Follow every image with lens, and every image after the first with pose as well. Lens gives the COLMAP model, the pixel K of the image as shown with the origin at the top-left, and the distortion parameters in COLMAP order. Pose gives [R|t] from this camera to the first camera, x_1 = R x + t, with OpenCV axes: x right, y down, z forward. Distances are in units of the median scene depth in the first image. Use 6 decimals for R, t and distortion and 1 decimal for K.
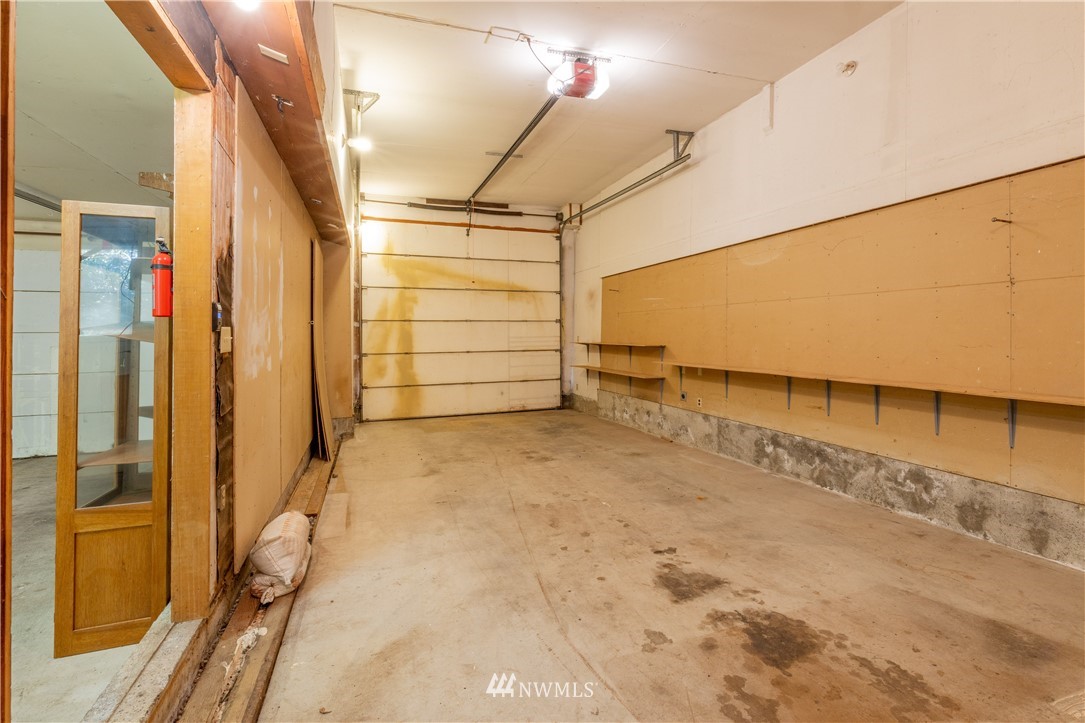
lens RADIAL K [[490.1, 0, 542.4], [0, 490.1, 362.0], [0, 0, 1]] dist [0.001025, 0.000083]
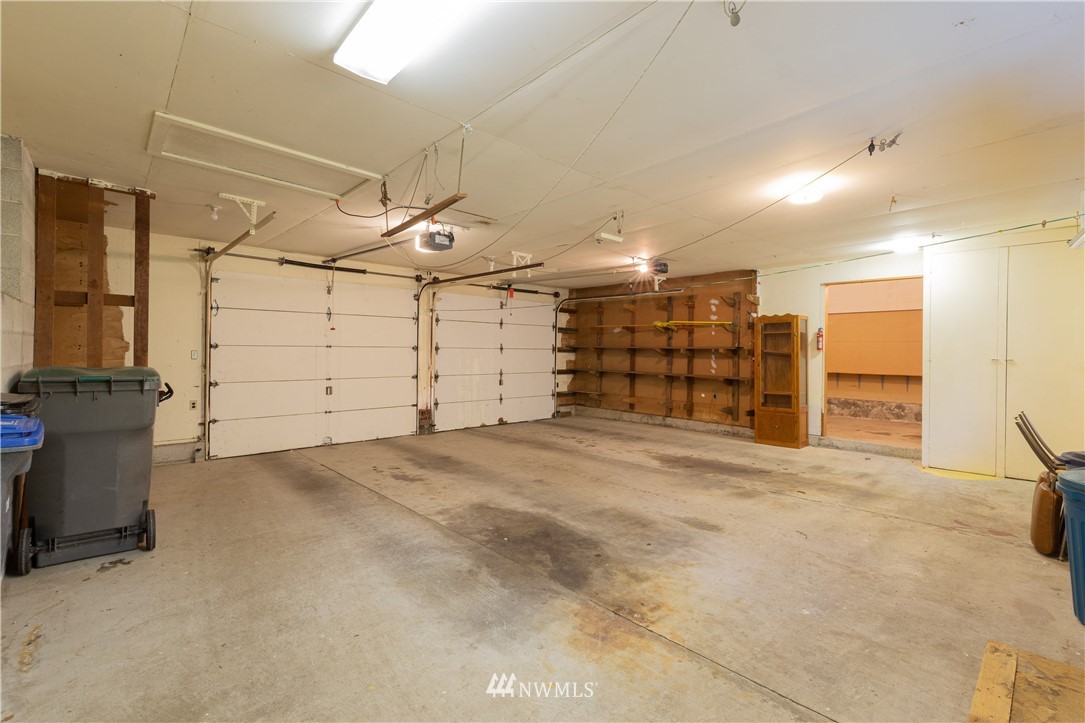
lens RADIAL K [[490.1, 0, 542.0], [0, 490.1, 356.2], [0, 0, 1]] dist [0.001025, 0.000083]
pose [[0.920815, 0.014930, 0.389713, -1.904119], [0.005006, 0.998732, -0.050089, 0.061555], [-0.389967, 0.048073, 0.919573, -0.694892]]
